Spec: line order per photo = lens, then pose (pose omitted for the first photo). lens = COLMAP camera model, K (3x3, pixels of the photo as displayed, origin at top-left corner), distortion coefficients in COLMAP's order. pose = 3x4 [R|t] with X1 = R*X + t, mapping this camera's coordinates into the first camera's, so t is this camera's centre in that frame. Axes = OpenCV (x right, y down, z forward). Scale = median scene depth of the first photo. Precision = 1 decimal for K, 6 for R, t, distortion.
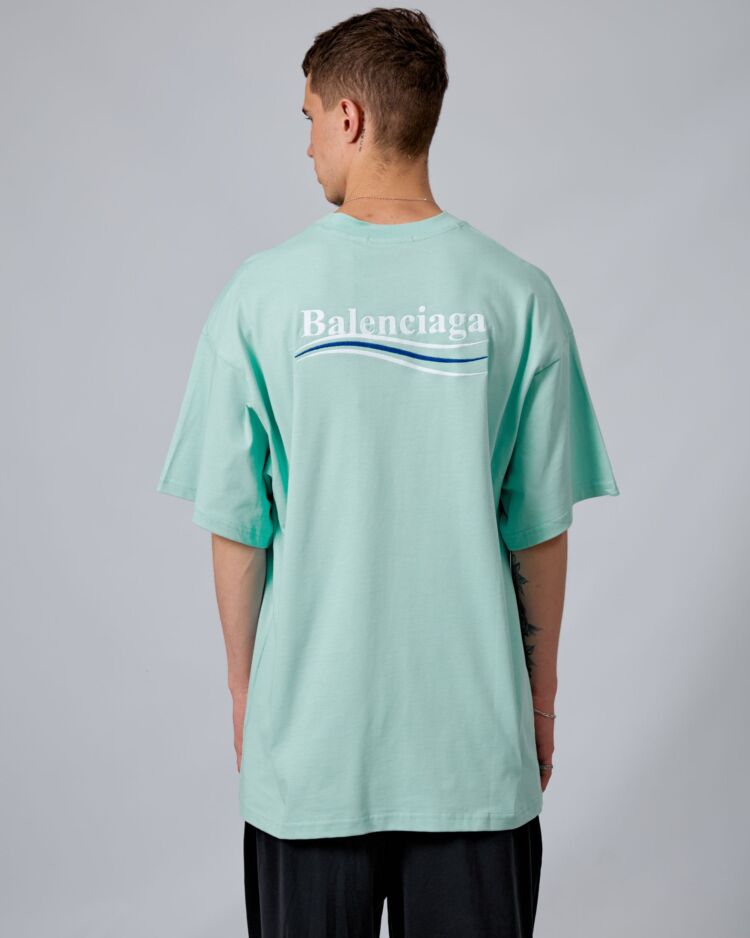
lens RADIAL K [[2742.6, 0, 375.0], [0, 2742.6, 469.0], [0, 0, 1]] dist [0.055769, 2.190896]
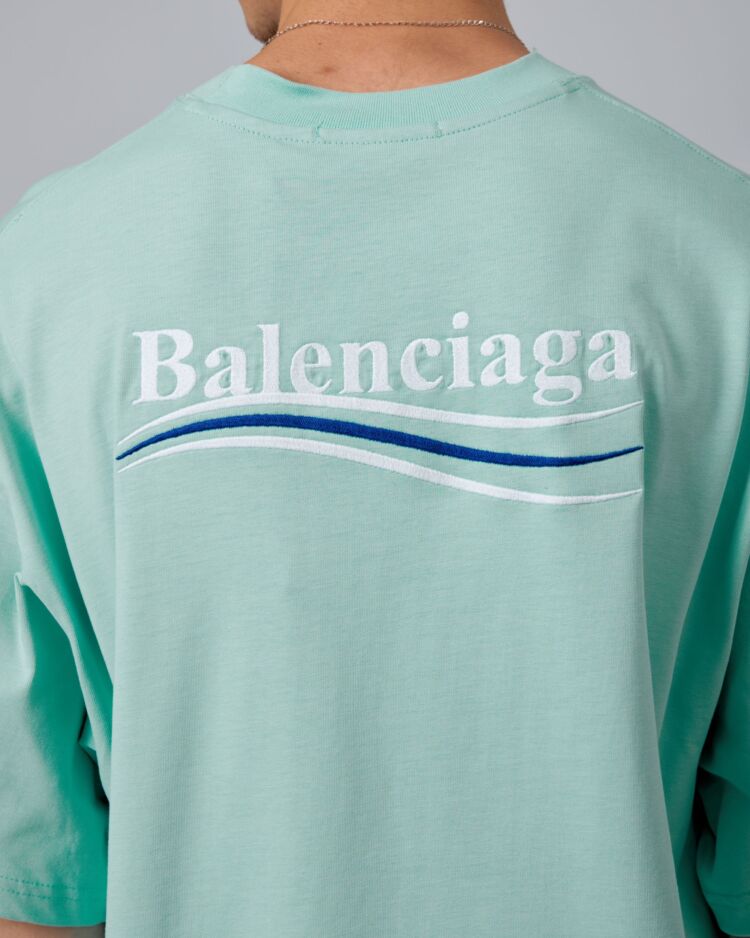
lens RADIAL K [[2742.6, 0, 375.0], [0, 2742.6, 469.0], [0, 0, 1]] dist [0.055769, 2.190896]
pose [[0.994213, -0.017567, -0.105981, 0.044363], [0.021350, 0.999171, 0.034667, -0.051464], [0.105284, -0.036729, 0.993764, 0.635308]]
